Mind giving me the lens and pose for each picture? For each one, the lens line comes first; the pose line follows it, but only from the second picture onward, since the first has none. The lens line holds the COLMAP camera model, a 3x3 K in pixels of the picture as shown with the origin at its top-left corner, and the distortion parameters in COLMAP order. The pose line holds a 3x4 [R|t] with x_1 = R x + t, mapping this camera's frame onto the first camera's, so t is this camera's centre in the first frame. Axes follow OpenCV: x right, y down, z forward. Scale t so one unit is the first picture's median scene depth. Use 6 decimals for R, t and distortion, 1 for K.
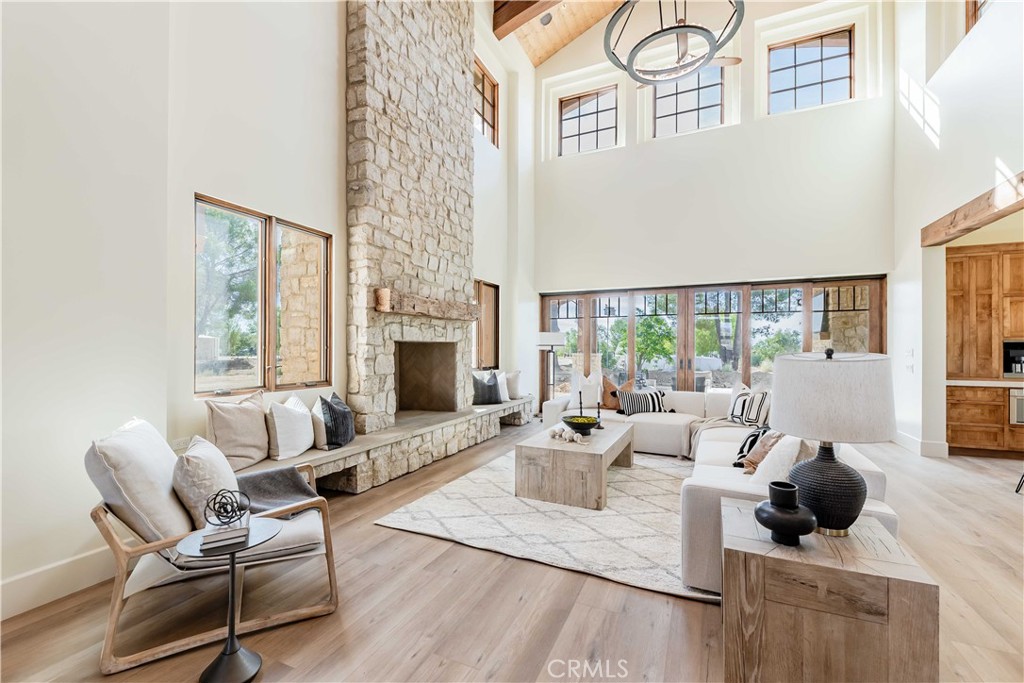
lens RADIAL K [[426.2, 0, 509.0], [0, 426.2, 348.9], [0, 0, 1]] dist [0.002139, -0.000176]
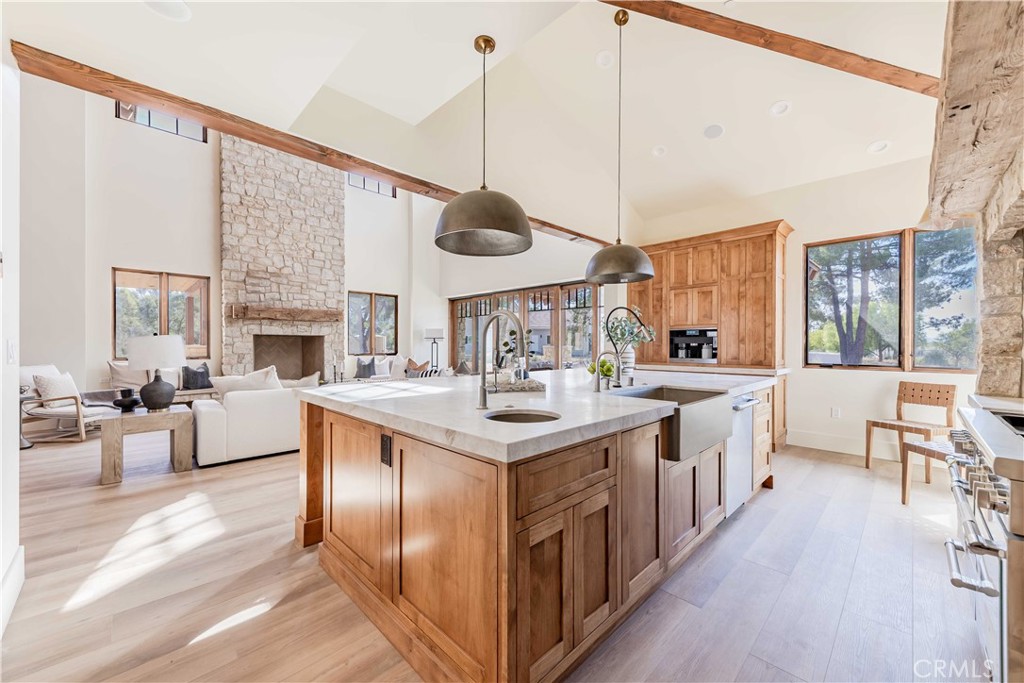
lens RADIAL K [[394.8, 0, 509.2], [0, 394.8, 345.3], [0, 0, 1]] dist [0.009863, -0.000037]
pose [[0.935492, -0.000617, -0.353348, 1.185296], [0.000135, 0.999999, -0.001390, 0.025727], [0.353348, 0.001253, 0.935491, -0.120826]]
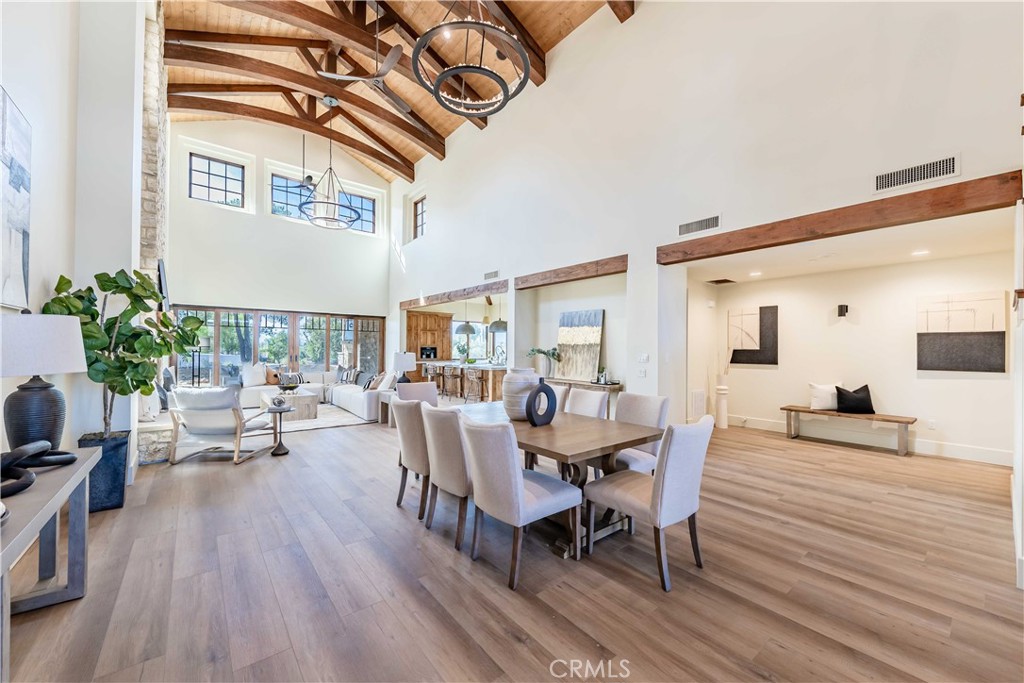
lens RADIAL K [[394.8, 0, 509.2], [0, 394.8, 345.3], [0, 0, 1]] dist [0.009863, -0.000037]
pose [[0.444151, 0.007008, 0.895924, -0.904188], [-0.005040, 0.999973, -0.005324, -0.017649], [-0.895938, -0.002151, 0.444175, -0.667022]]
